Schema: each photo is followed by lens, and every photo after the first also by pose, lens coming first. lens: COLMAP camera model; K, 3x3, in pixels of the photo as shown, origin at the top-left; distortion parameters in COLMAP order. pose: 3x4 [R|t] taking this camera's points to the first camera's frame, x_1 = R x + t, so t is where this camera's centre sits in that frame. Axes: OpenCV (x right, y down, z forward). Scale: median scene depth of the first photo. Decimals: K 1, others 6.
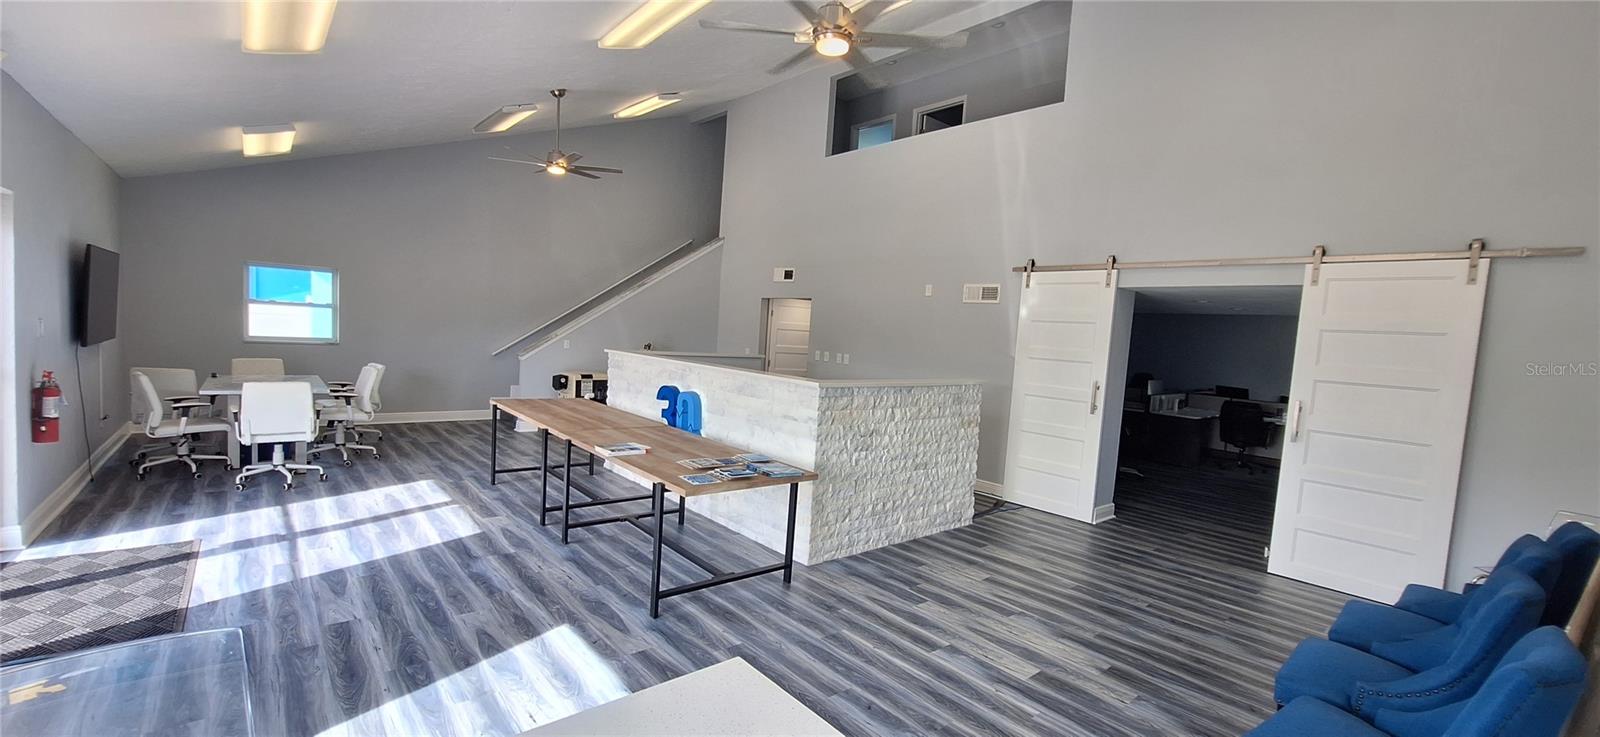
lens RADIAL K [[644.3, 0, 805.7], [0, 644.3, 372.6], [0, 0, 1]] dist [-0.008681, 0.001994]
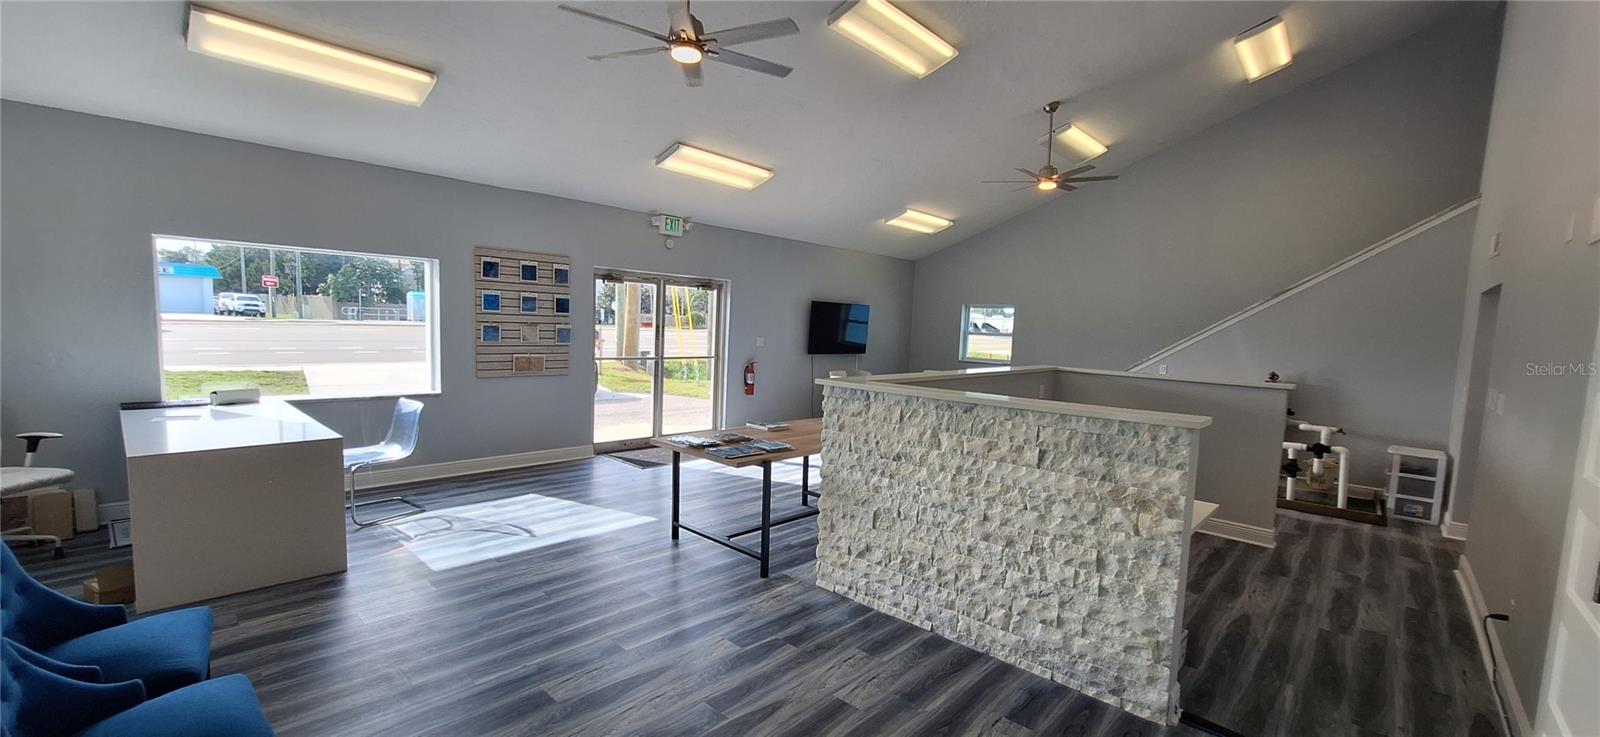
lens RADIAL K [[644.3, 0, 801.0], [0, 644.3, 374.9], [0, 0, 1]] dist [-0.008681, 0.001994]
pose [[0.111948, 0.021737, -0.993476, 0.785171], [-0.098415, 0.995088, 0.010682, 0.002927], [0.988829, 0.096577, 0.113538, 0.758645]]
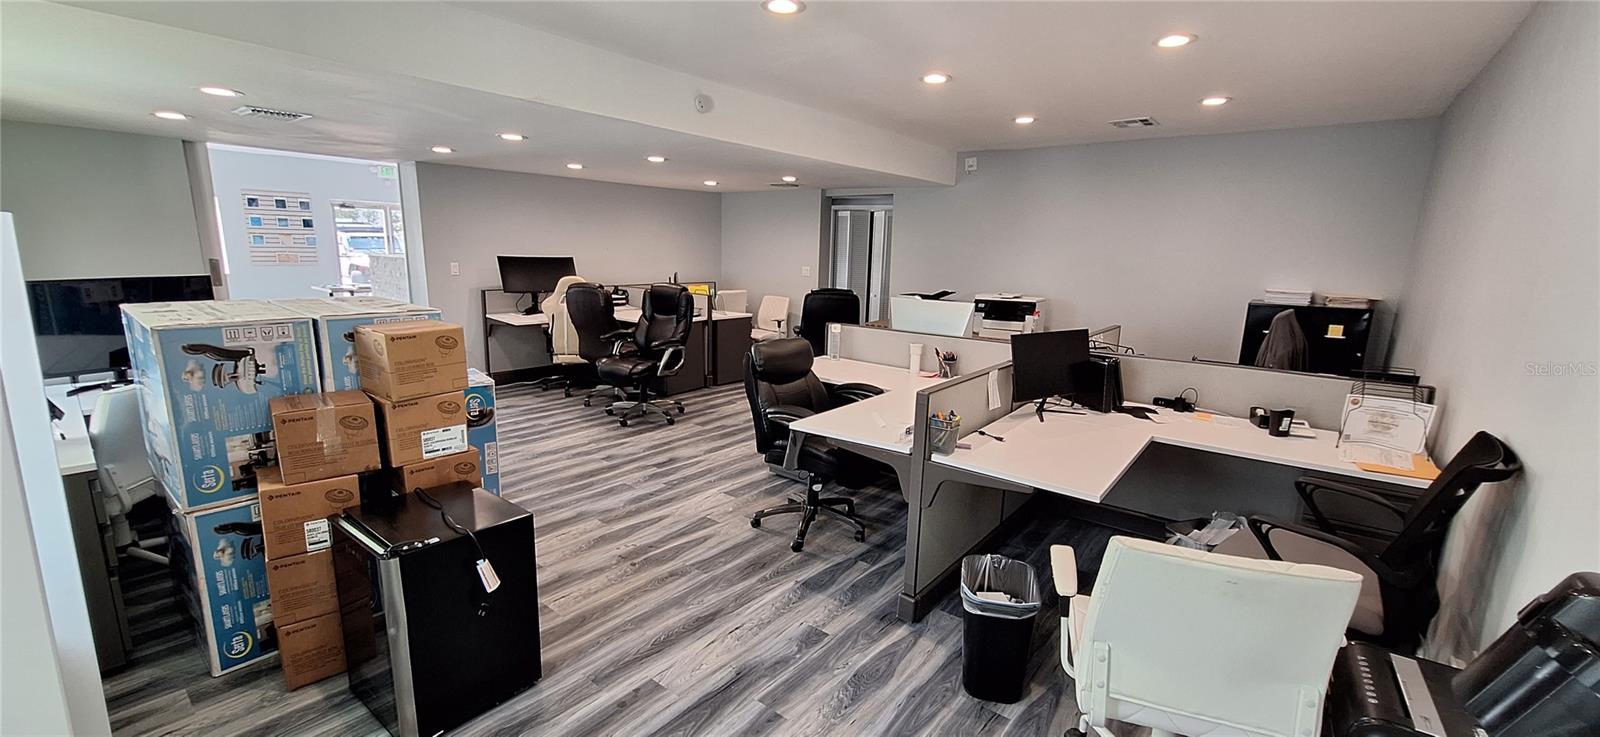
lens RADIAL K [[644.3, 0, 804.9], [0, 644.3, 375.0], [0, 0, 1]] dist [-0.008681, 0.001994]
pose [[0.191790, 0.141967, -0.971114, 1.670240], [-0.086210, 0.988095, 0.127424, 0.009439], [0.977642, 0.059281, 0.201746, 1.439182]]
